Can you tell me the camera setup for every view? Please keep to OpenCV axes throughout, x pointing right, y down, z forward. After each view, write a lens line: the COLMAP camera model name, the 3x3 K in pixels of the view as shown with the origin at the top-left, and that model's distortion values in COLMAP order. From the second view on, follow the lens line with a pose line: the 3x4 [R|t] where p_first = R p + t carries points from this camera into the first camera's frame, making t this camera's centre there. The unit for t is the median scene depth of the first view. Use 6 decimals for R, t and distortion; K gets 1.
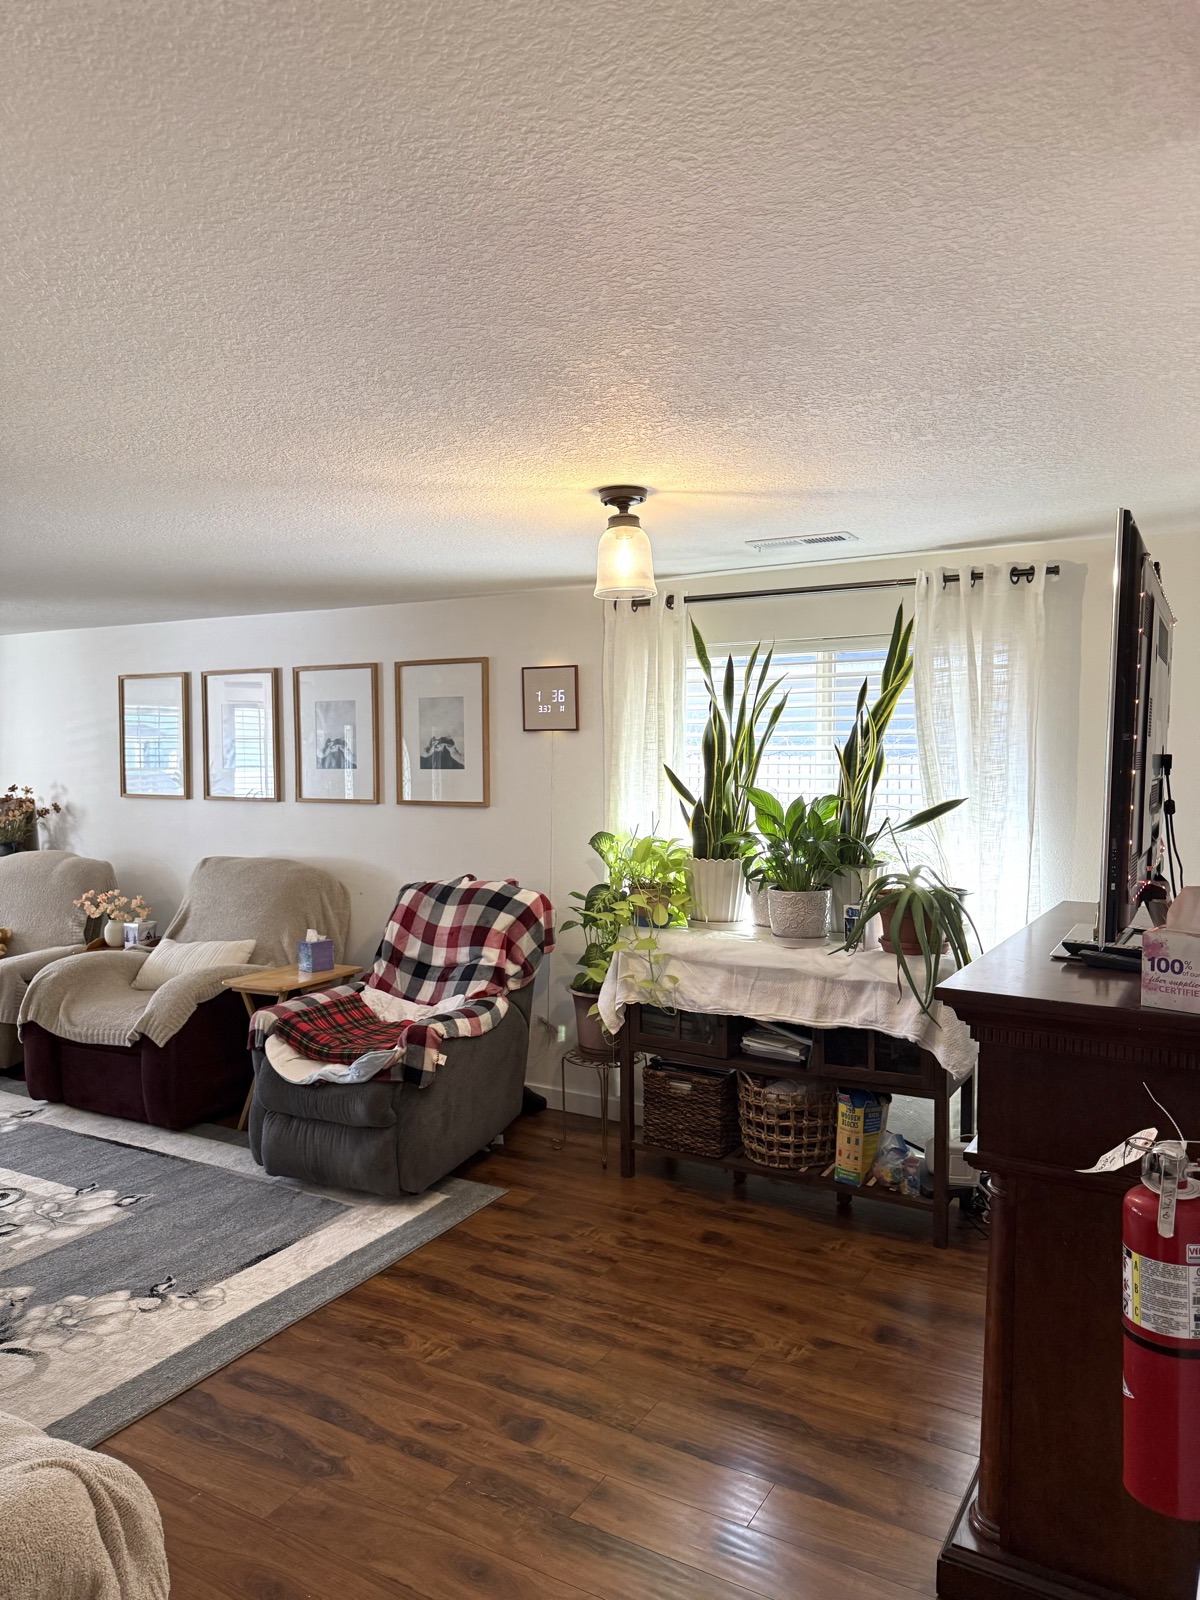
lens RADIAL K [[1112.1, 0, 600.0], [0, 1112.1, 800.0], [0, 0, 1]] dist [0.103777, -0.177263]
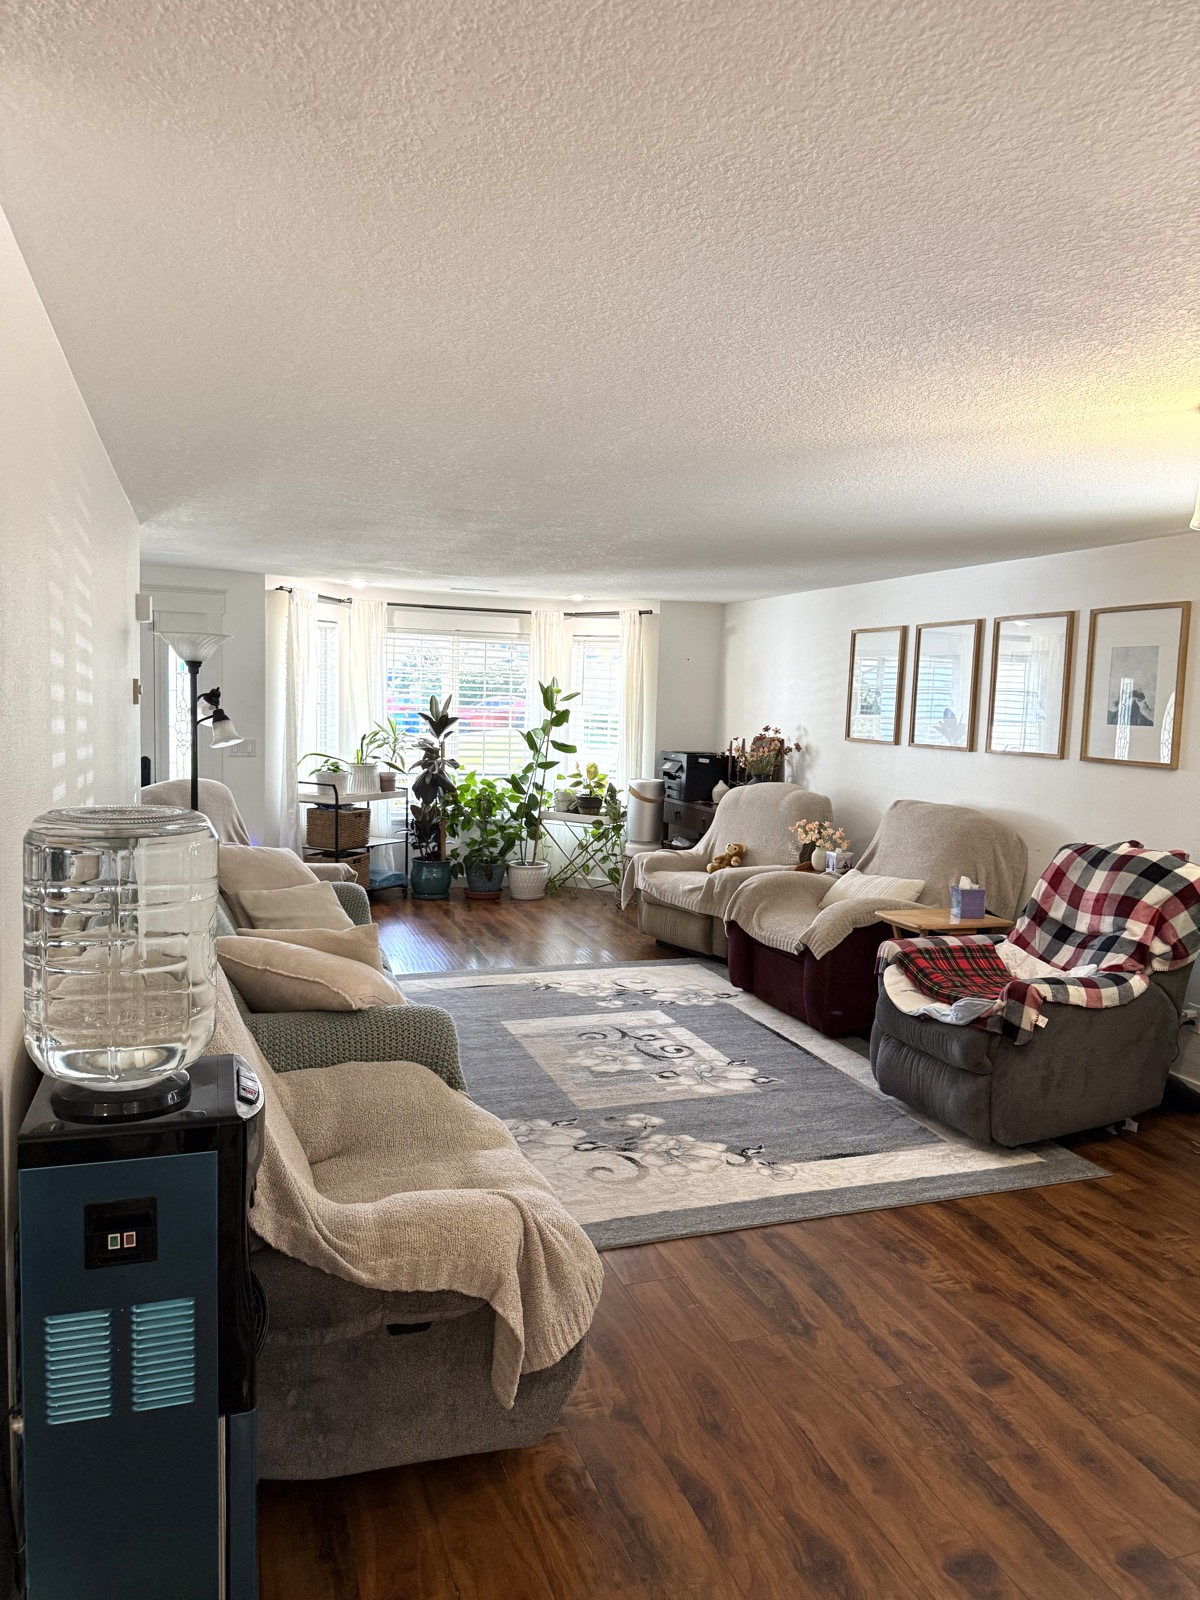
lens RADIAL K [[1112.1, 0, 600.0], [0, 1112.1, 800.0], [0, 0, 1]] dist [0.103777, -0.177263]
pose [[0.755580, 0.088917, -0.648993, 0.166249], [-0.062784, 0.996013, 0.063366, 0.002152], [0.652040, -0.007131, 0.758151, 0.008088]]
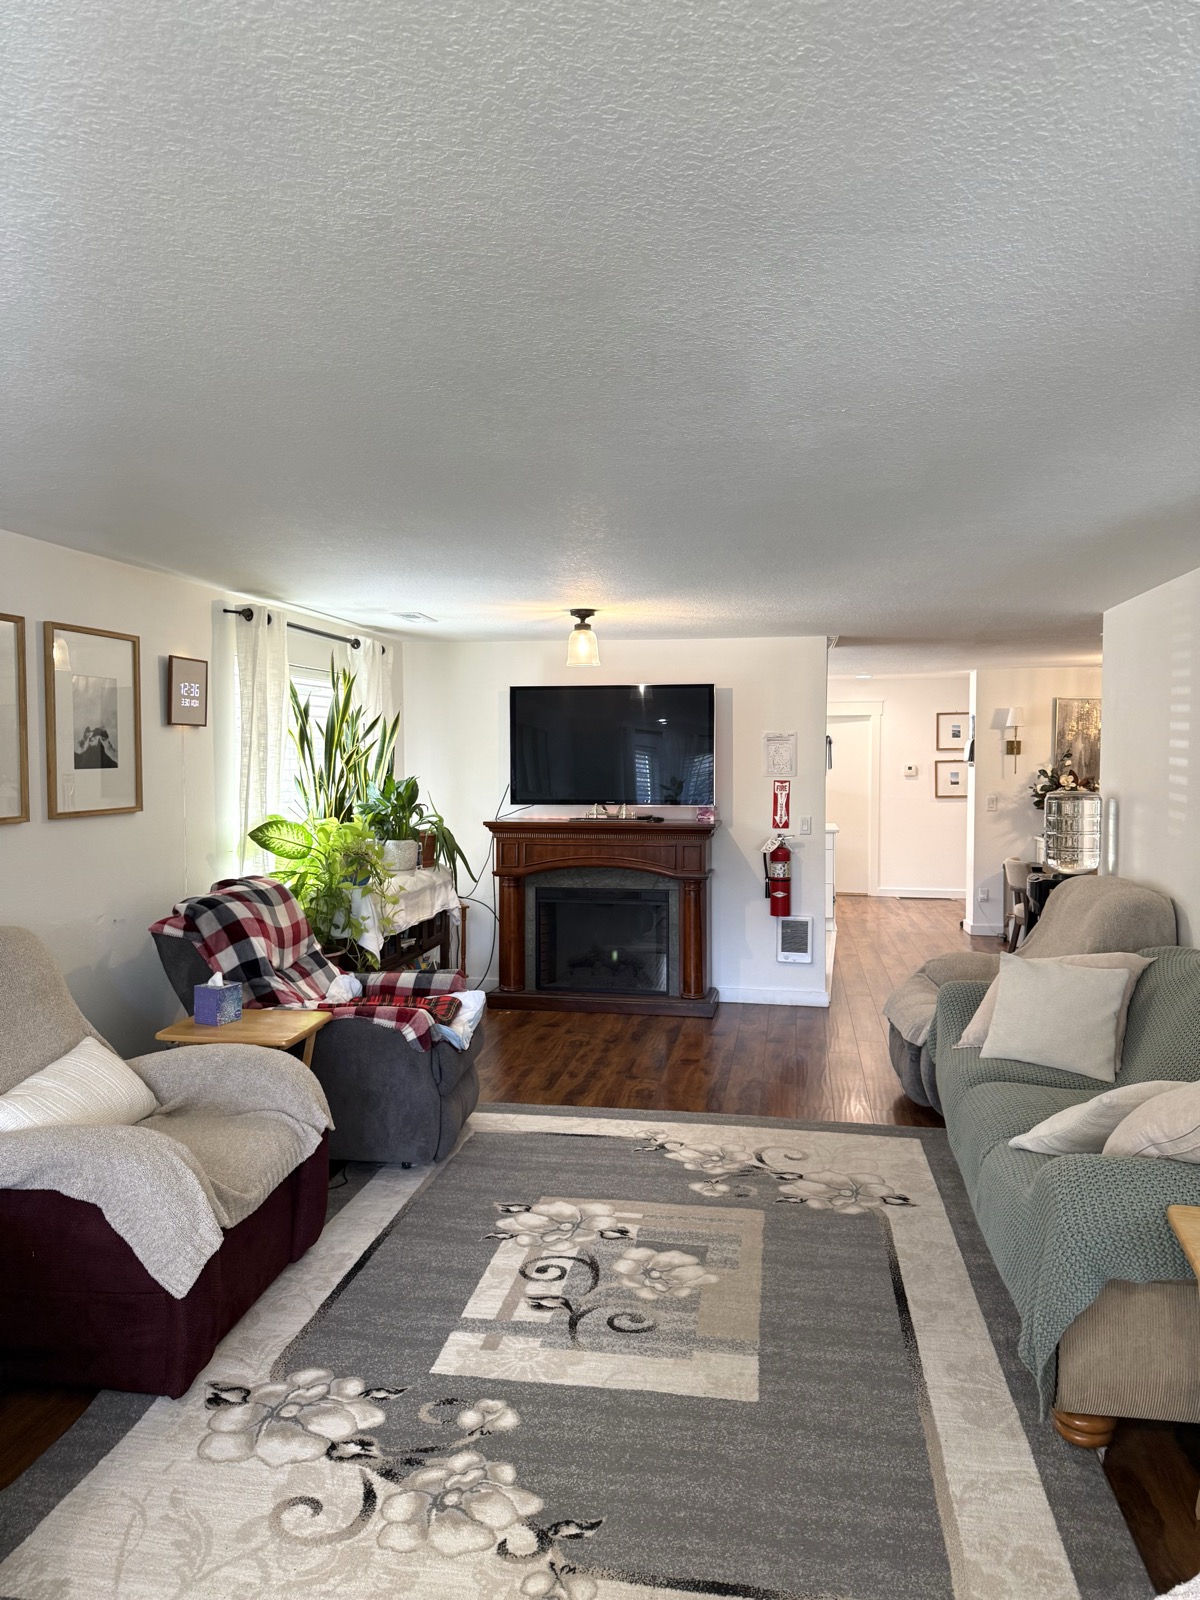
lens RADIAL K [[1112.1, 0, 600.0], [0, 1112.1, 800.0], [0, 0, 1]] dist [0.103777, -0.177263]
pose [[-0.339730, -0.041766, 0.939595, -1.217193], [0.035726, 0.997719, 0.057268, -0.046445], [-0.939844, 0.053024, -0.337463, 1.123773]]
